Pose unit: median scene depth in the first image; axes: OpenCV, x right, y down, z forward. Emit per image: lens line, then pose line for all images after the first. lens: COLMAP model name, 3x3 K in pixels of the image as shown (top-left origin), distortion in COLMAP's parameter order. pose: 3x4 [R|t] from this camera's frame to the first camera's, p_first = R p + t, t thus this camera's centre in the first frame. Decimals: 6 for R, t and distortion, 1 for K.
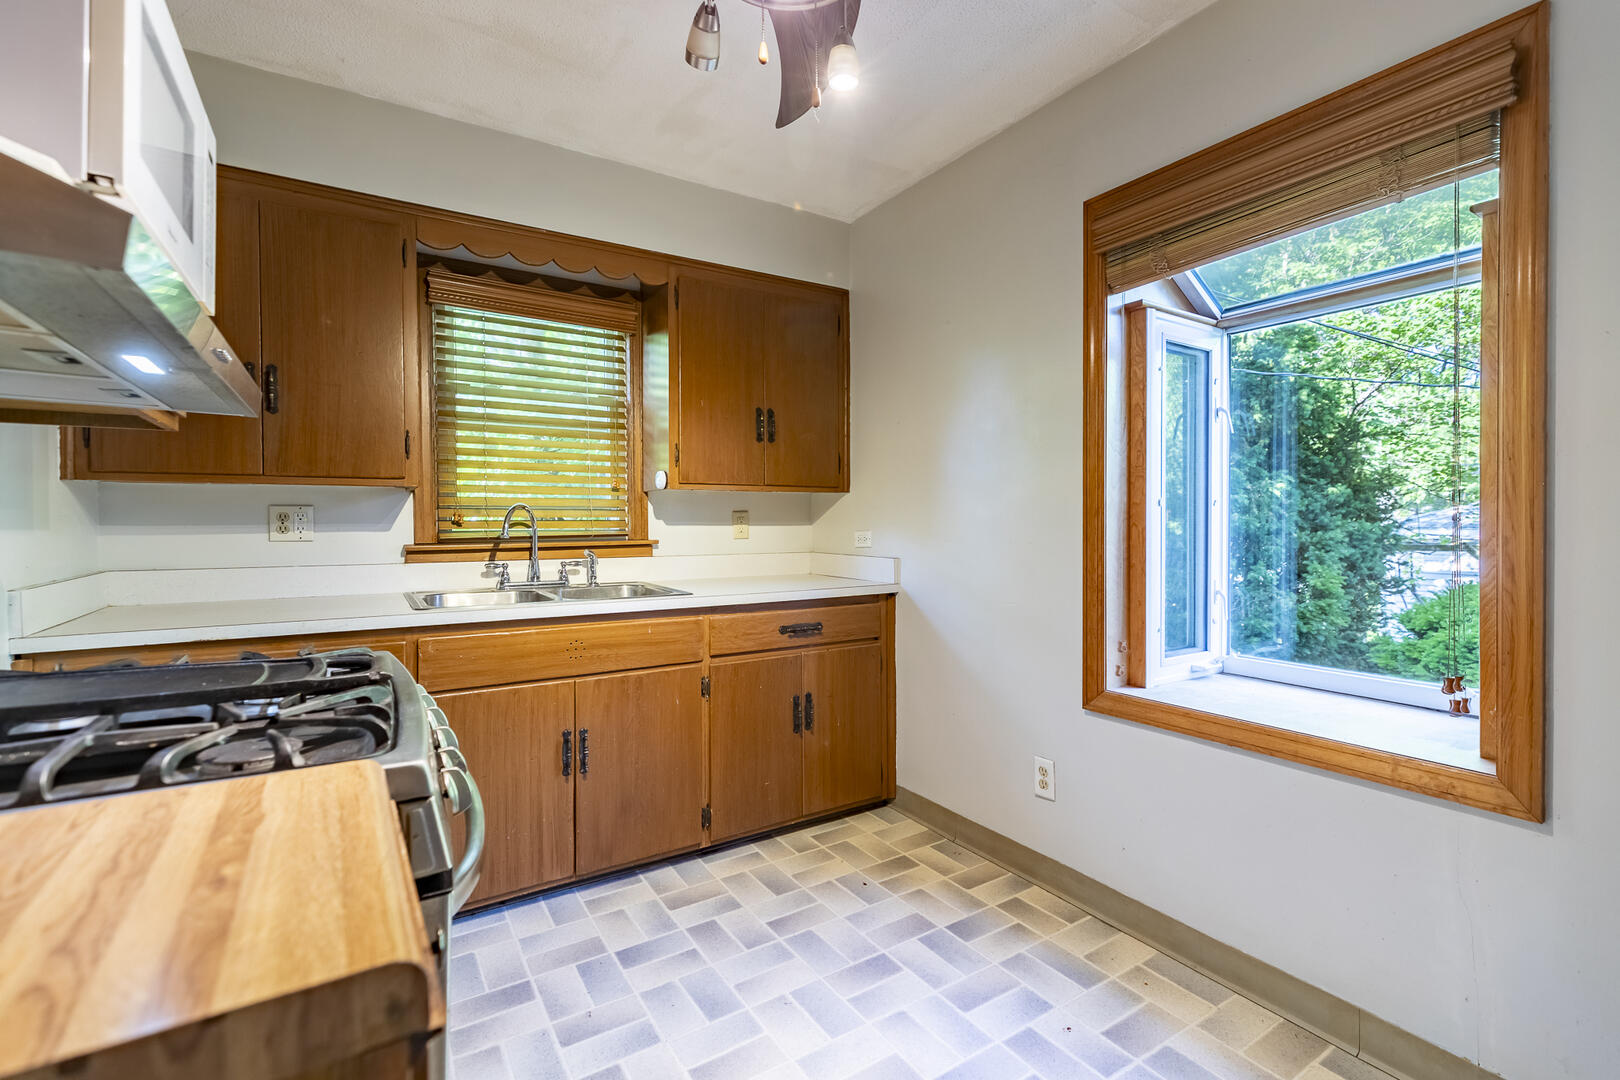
lens RADIAL K [[724.7, 0, 819.7], [0, 724.7, 531.4], [0, 0, 1]] dist [0.008320, -0.002235]
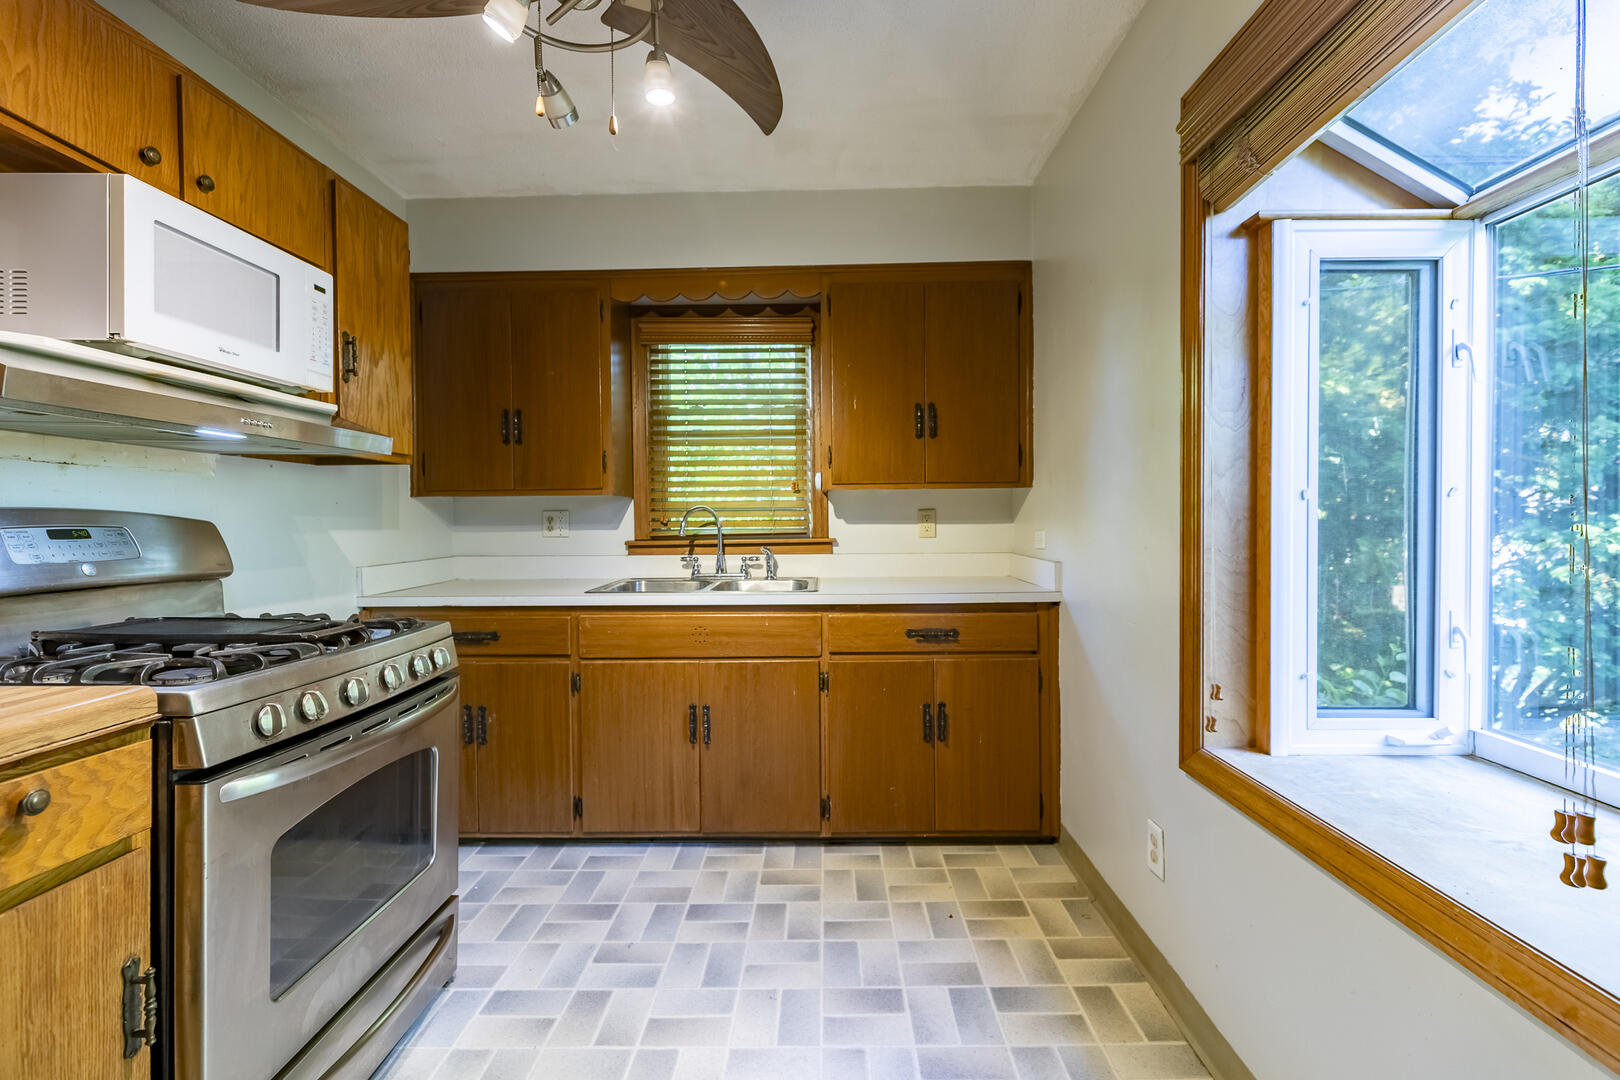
lens RADIAL K [[724.7, 0, 817.1], [0, 724.7, 531.3], [0, 0, 1]] dist [0.008320, -0.002235]
pose [[0.834664, 0.005370, -0.550734, 0.402252], [-0.000776, 0.999963, 0.008575, -0.008670], [0.550759, -0.006730, 0.834637, 0.135975]]
